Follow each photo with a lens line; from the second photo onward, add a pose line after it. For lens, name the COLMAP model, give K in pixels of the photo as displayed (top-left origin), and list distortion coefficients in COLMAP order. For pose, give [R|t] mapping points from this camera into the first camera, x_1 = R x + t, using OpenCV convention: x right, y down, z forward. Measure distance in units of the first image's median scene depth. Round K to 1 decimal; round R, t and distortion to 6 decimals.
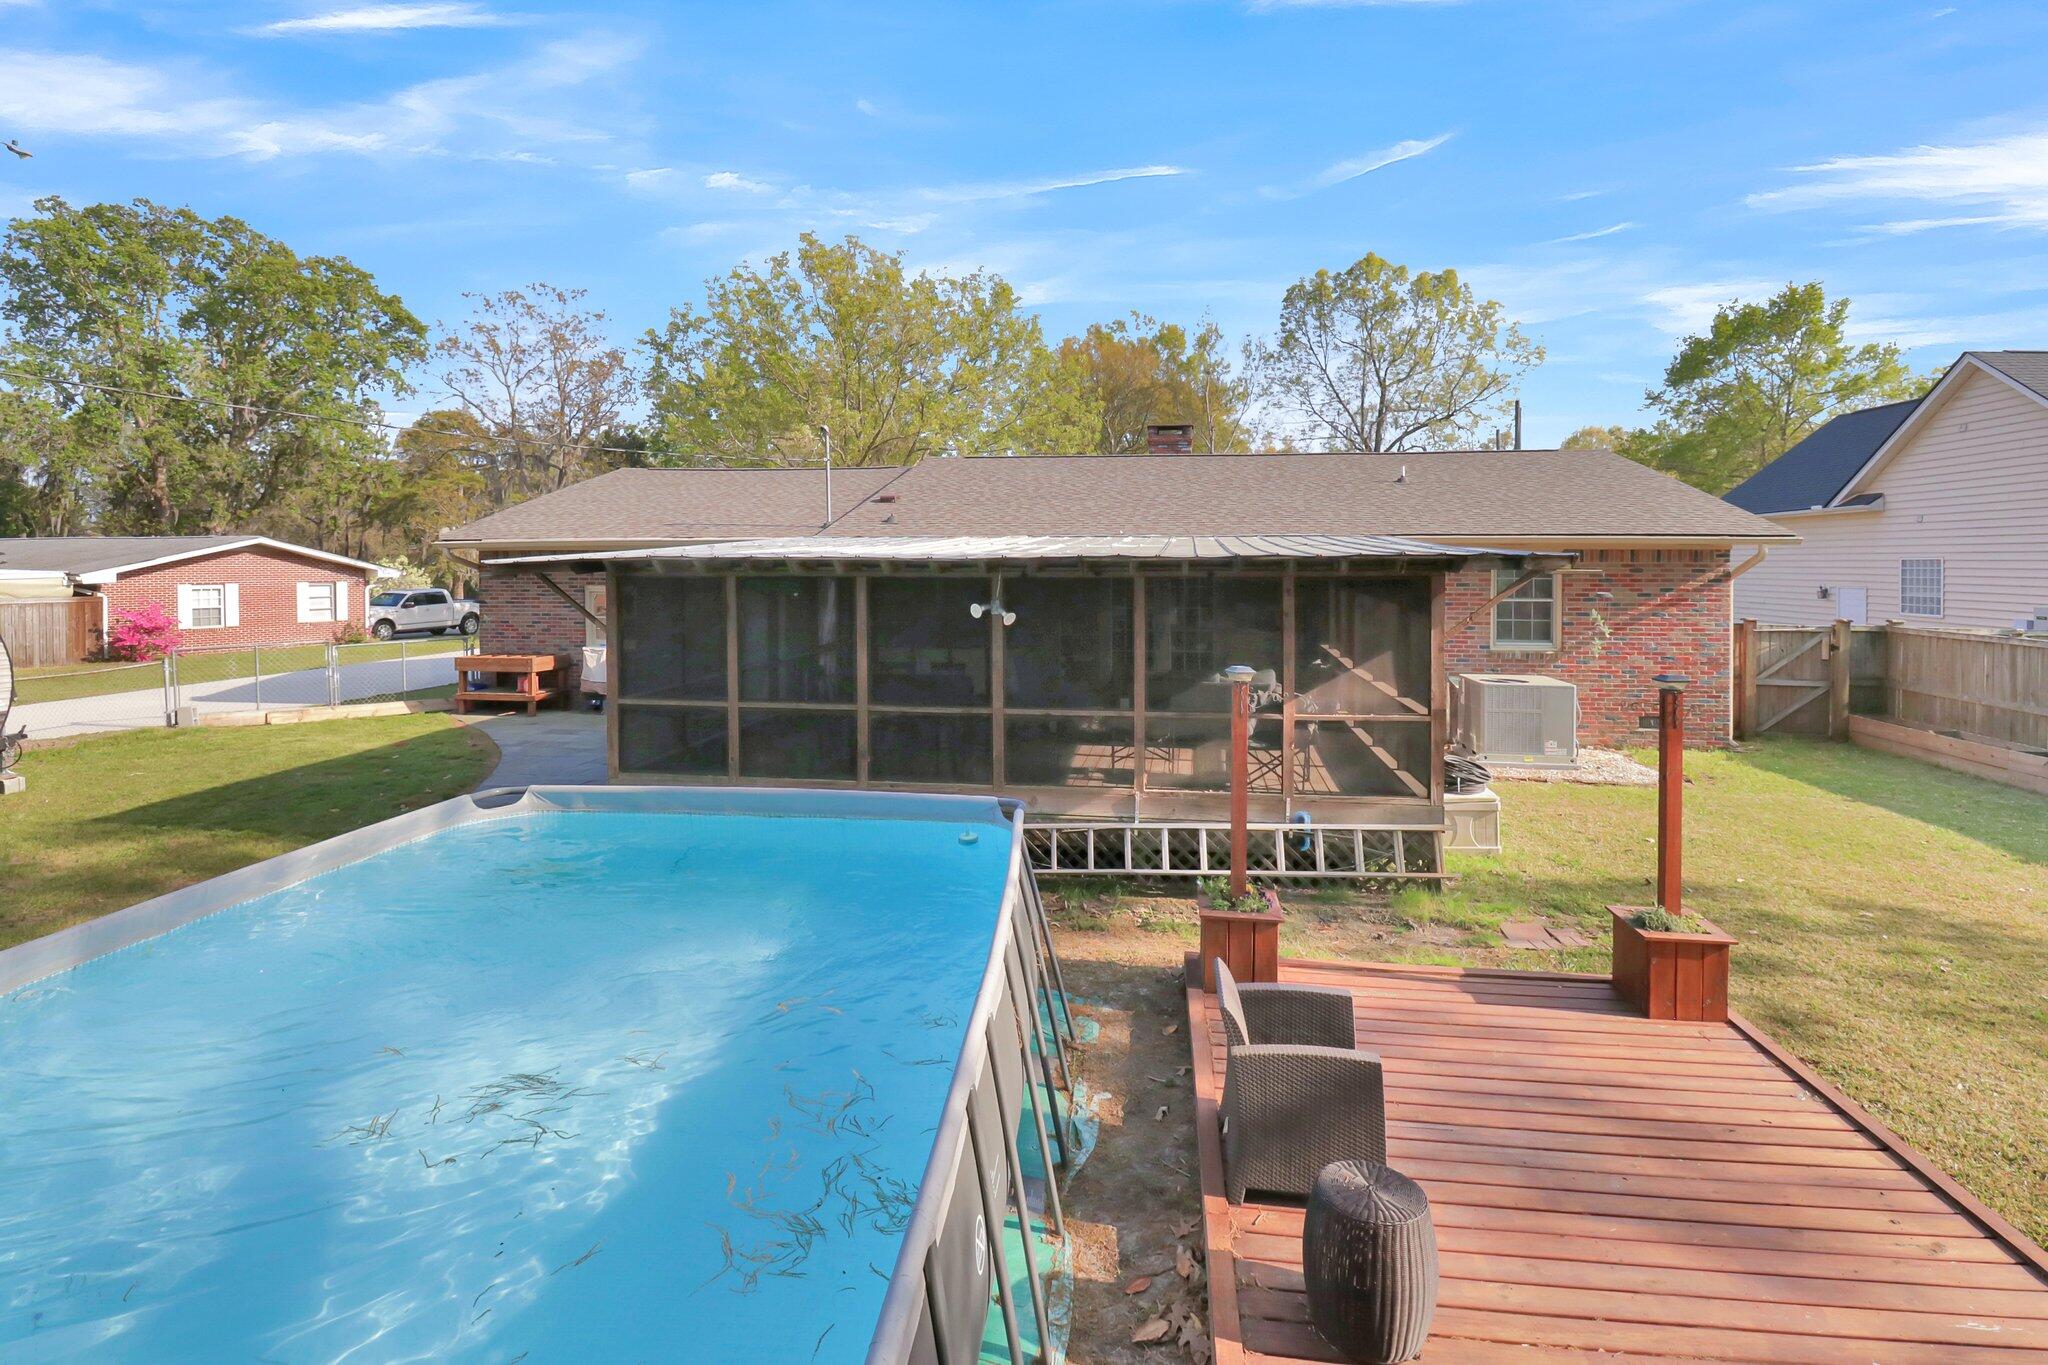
lens RADIAL K [[1001.1, 0, 1036.1], [0, 1001.1, 582.7], [0, 0, 1]] dist [0.003800, -0.016787]
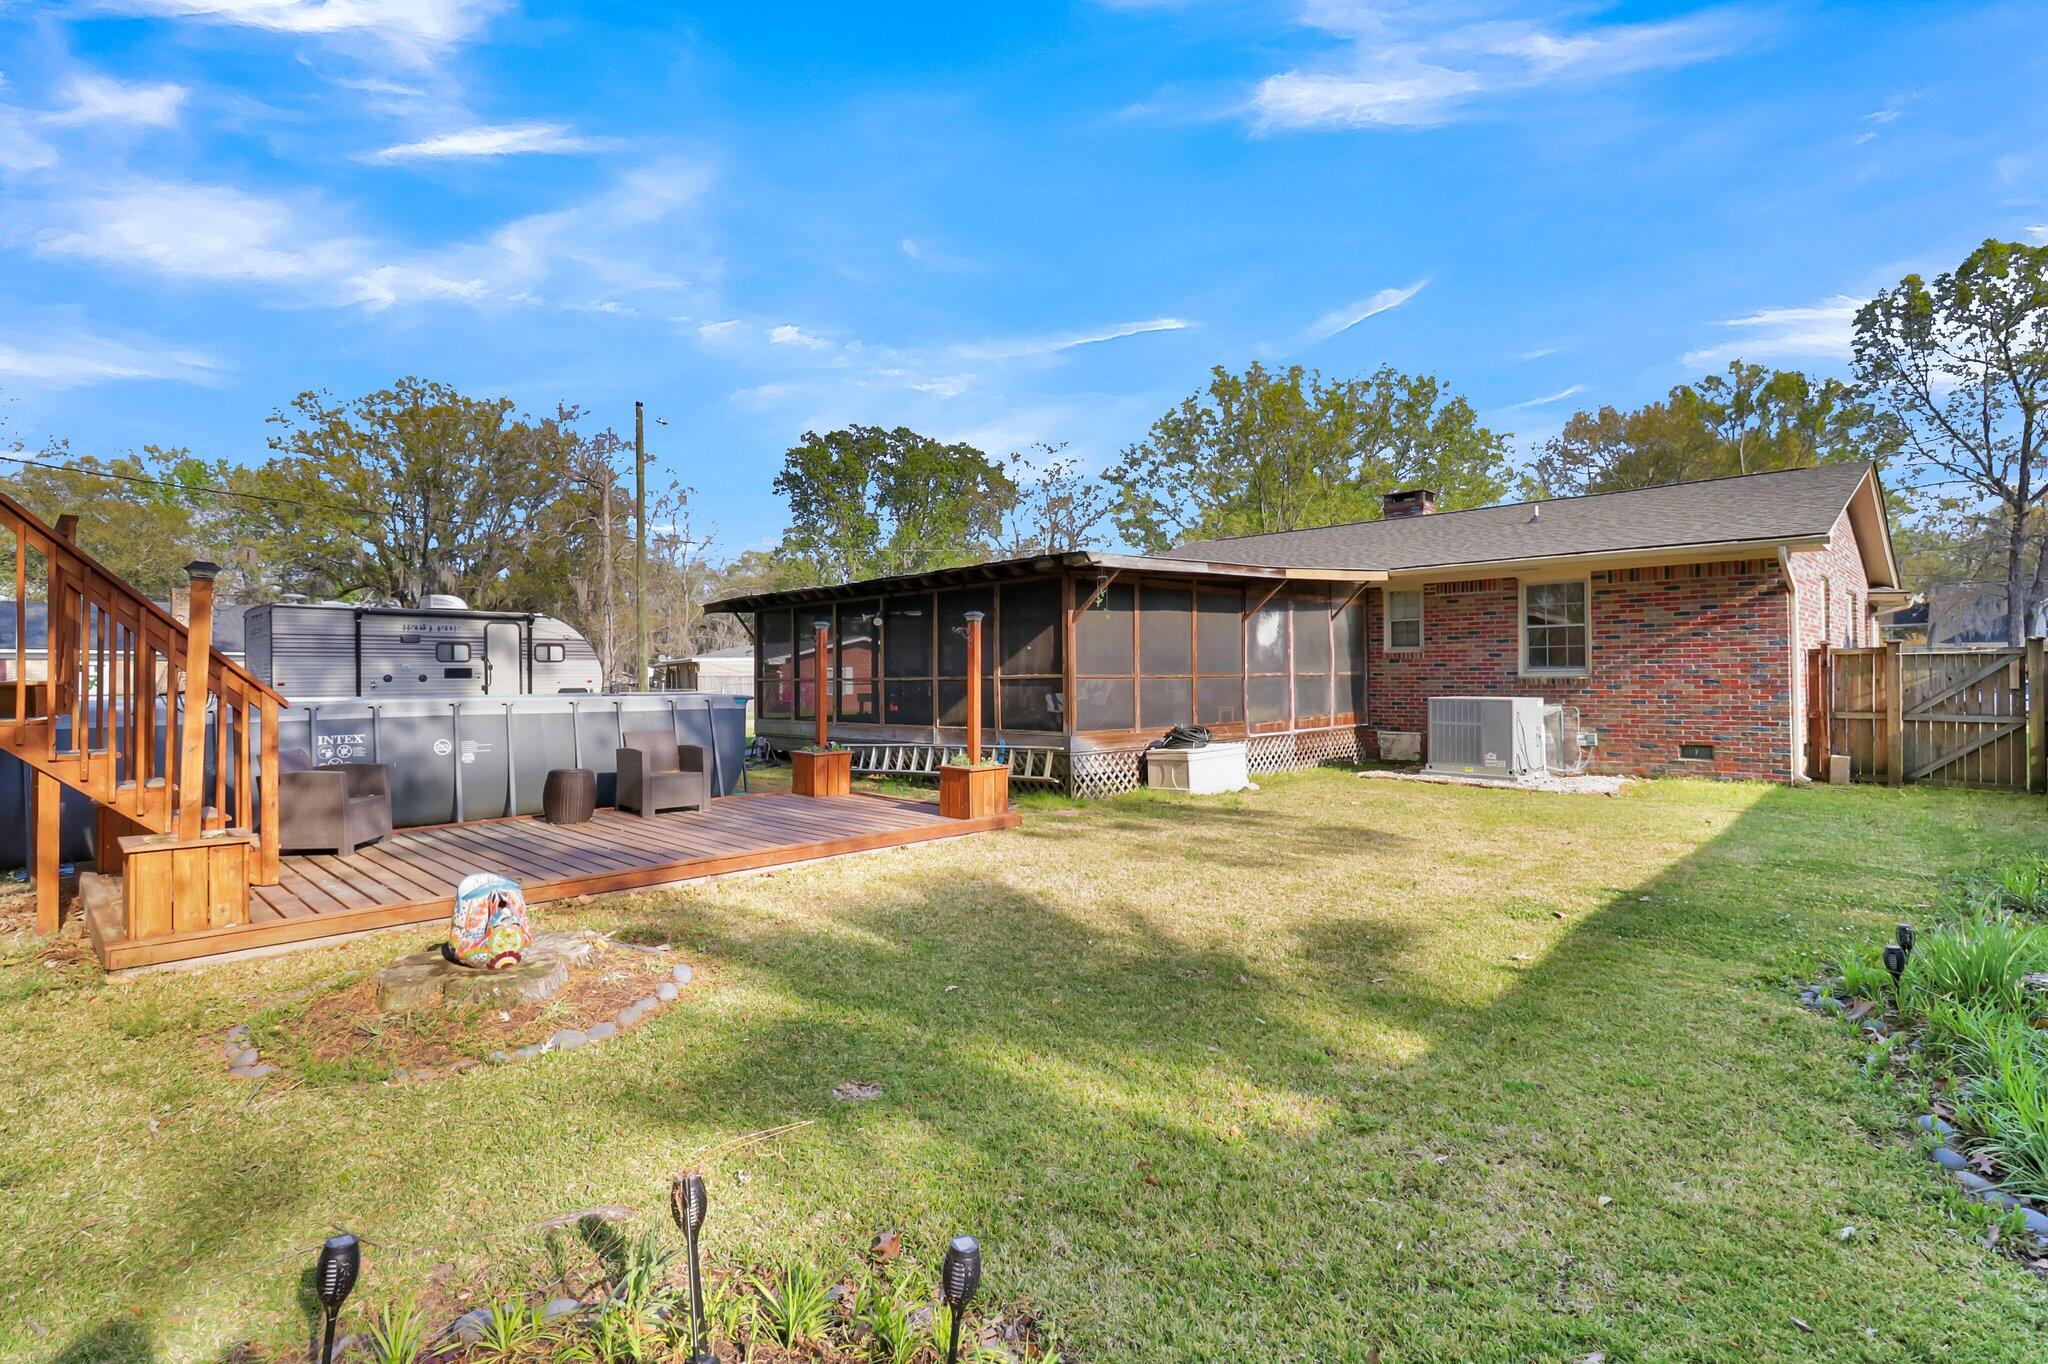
lens RADIAL K [[992.0, 0, 1071.0], [0, 992.0, 658.0], [0, 0, 1]] dist [-0.013836, -0.000603]
pose [[0.808013, -0.023592, -0.588693, 0.340883], [0.000428, 0.999221, -0.039457, 0.044122], [0.589165, 0.031630, 0.807393, -0.035623]]
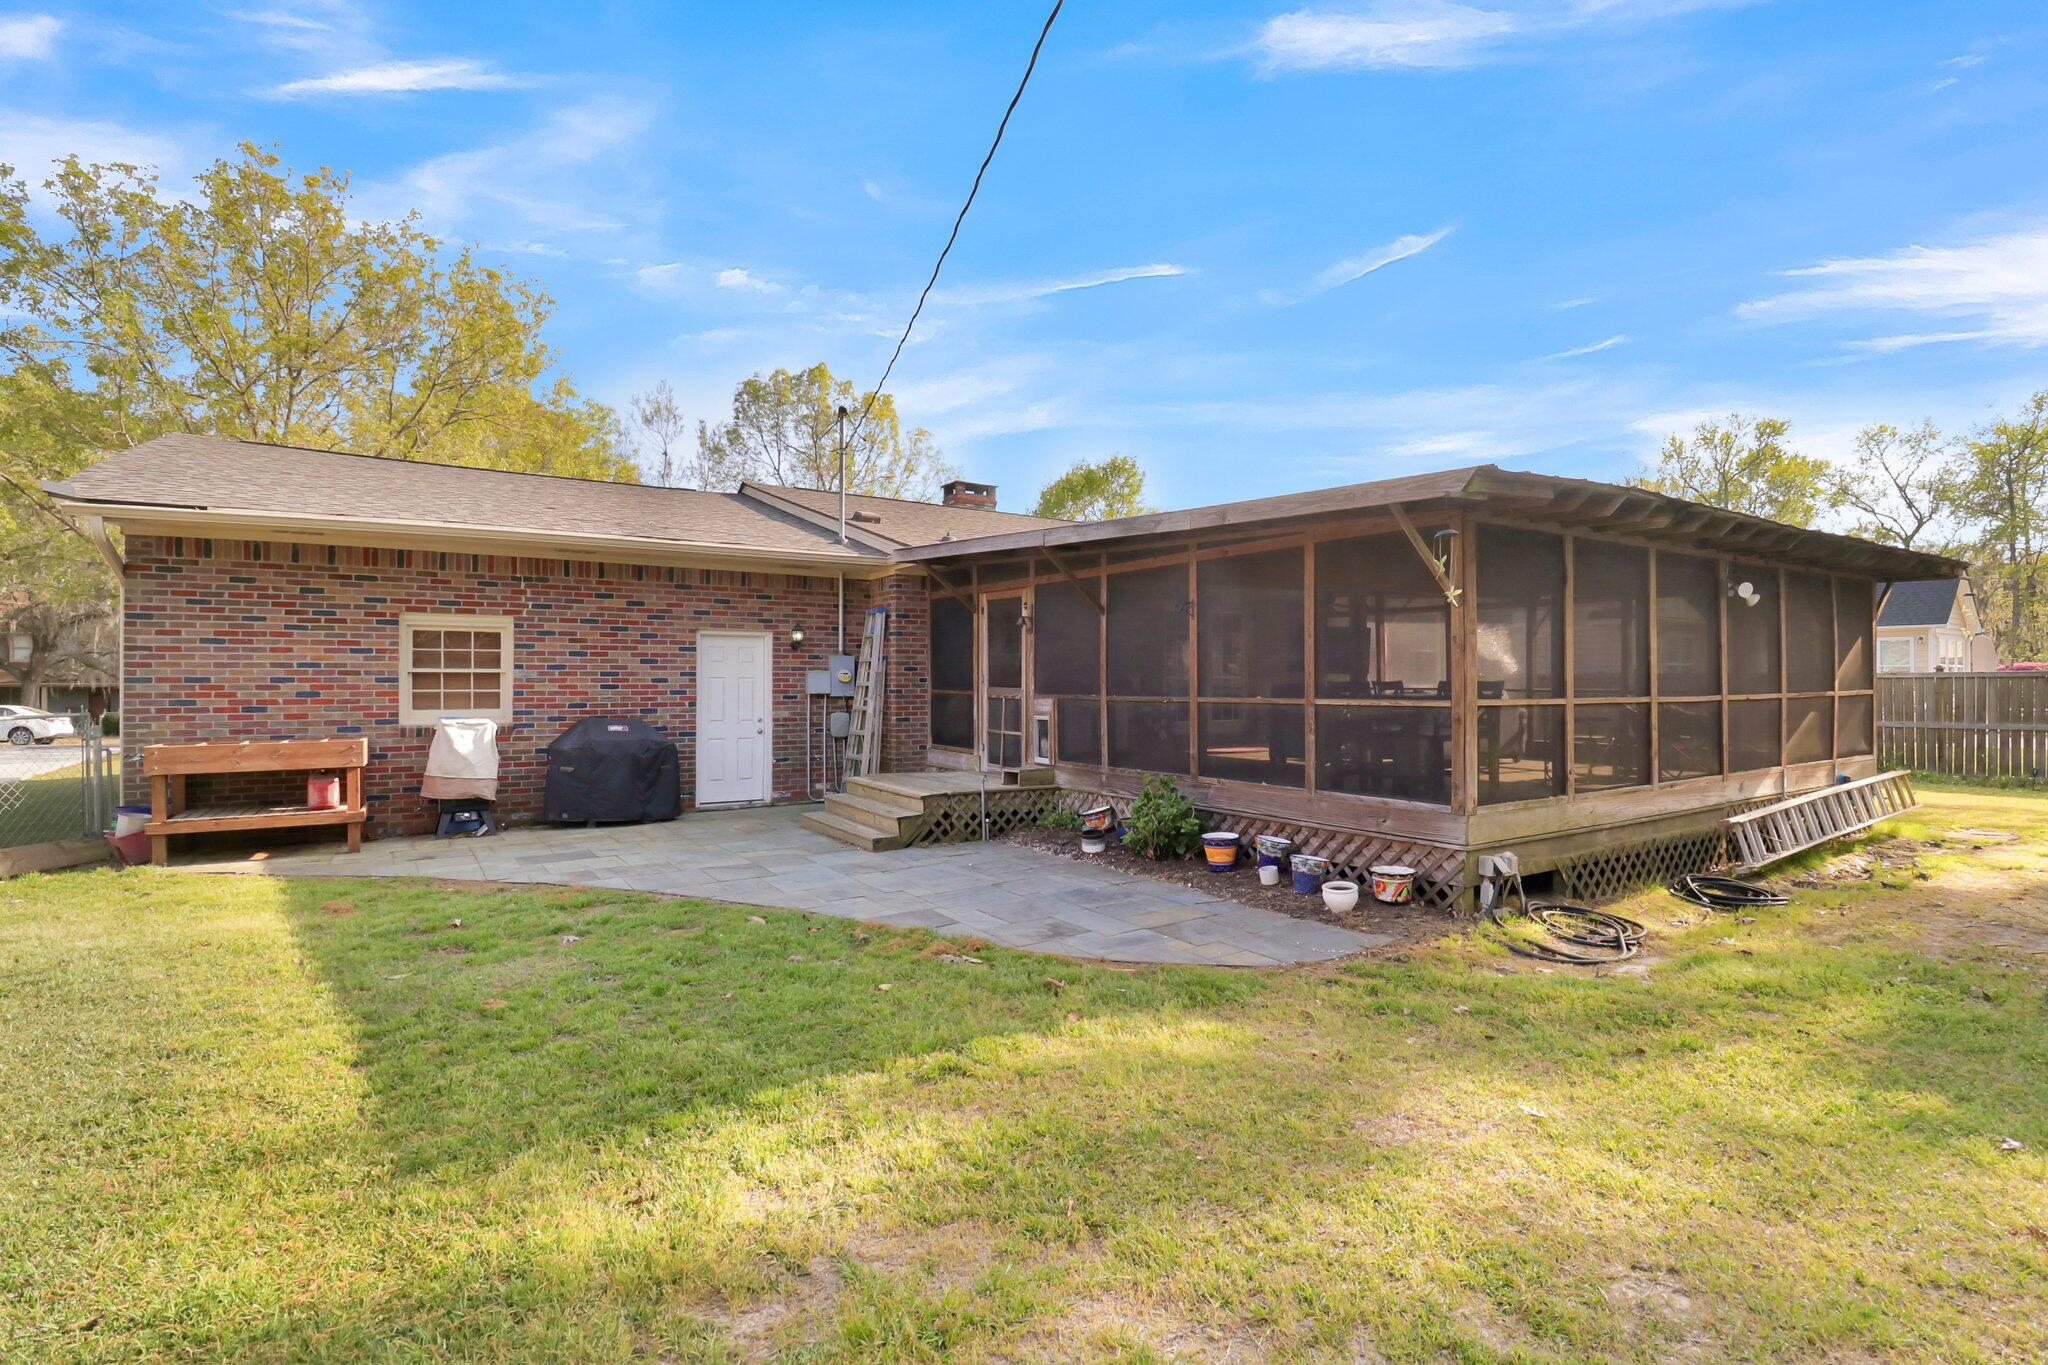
lens RADIAL K [[993.3, 0, 1029.8], [0, 993.3, 671.2], [0, 0, 1]] dist [-0.004111, -0.001021]
pose [[0.741942, 0.006709, 0.670430, -0.268178], [0.016516, 0.999464, -0.028279, 0.027132], [-0.670261, 0.032054, 0.741433, 0.170048]]
